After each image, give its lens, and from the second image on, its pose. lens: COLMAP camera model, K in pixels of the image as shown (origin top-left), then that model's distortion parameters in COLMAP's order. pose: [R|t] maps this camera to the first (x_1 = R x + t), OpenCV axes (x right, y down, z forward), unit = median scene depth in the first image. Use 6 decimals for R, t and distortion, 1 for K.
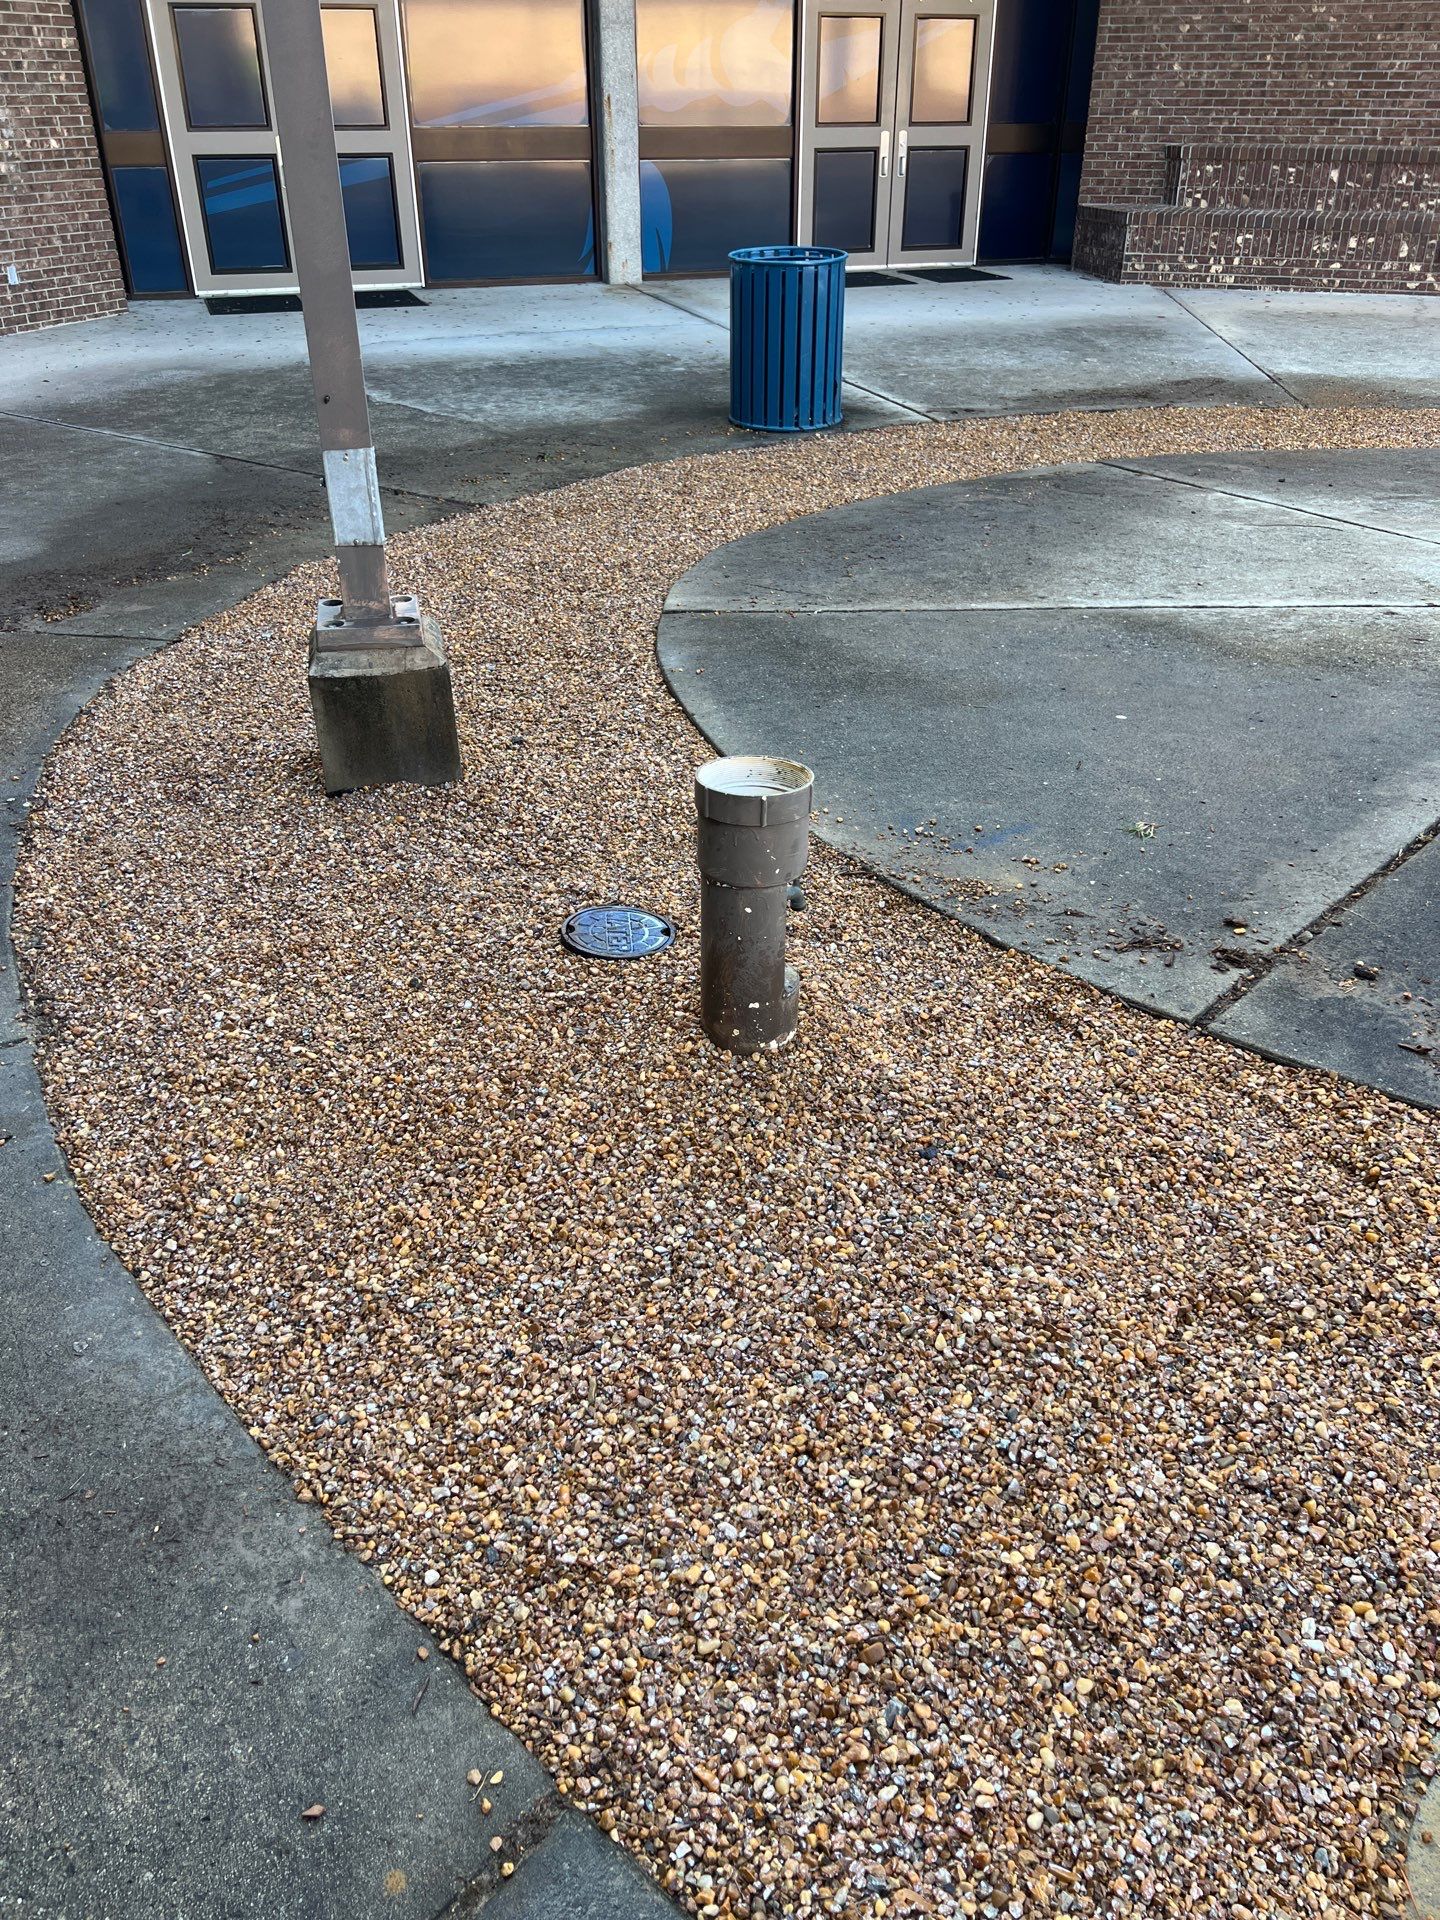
lens RADIAL K [[1474.5, 0, 723.7], [0, 1474.5, 975.6], [0, 0, 1]] dist [0.042412, -0.057453]
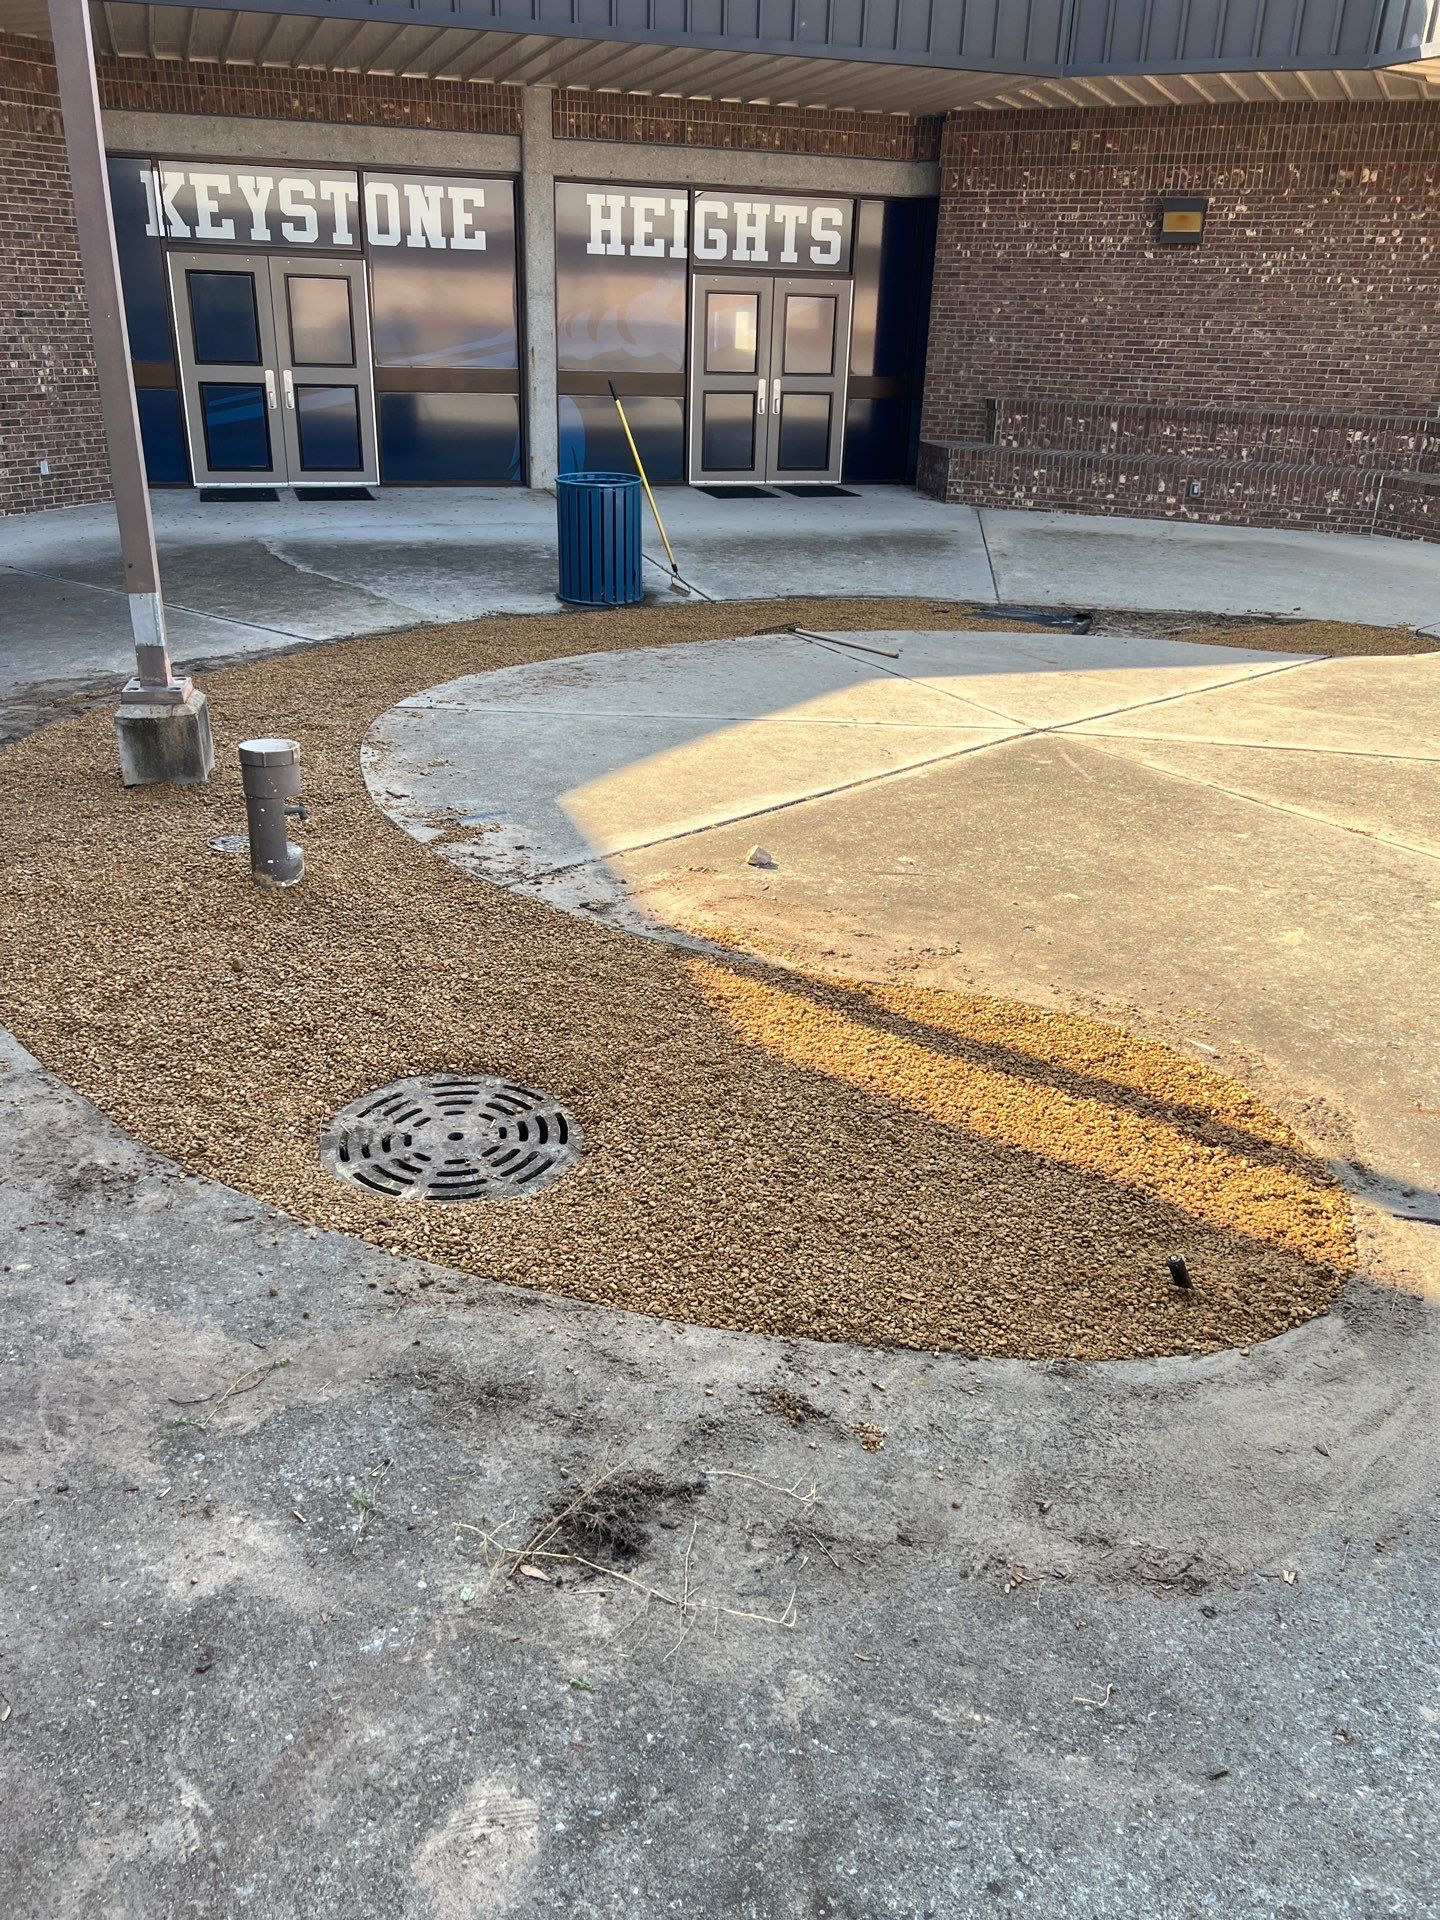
lens RADIAL K [[1474.0, 0, 720.0], [0, 1474.0, 960.0], [0, 0, 1]] dist [0.015472, -0.005422]
pose [[0.998883, 0.042301, -0.021049, 0.128548], [-0.044537, 0.991712, -0.120512, 0.069525], [0.015777, 0.121315, 0.992489, -0.182500]]
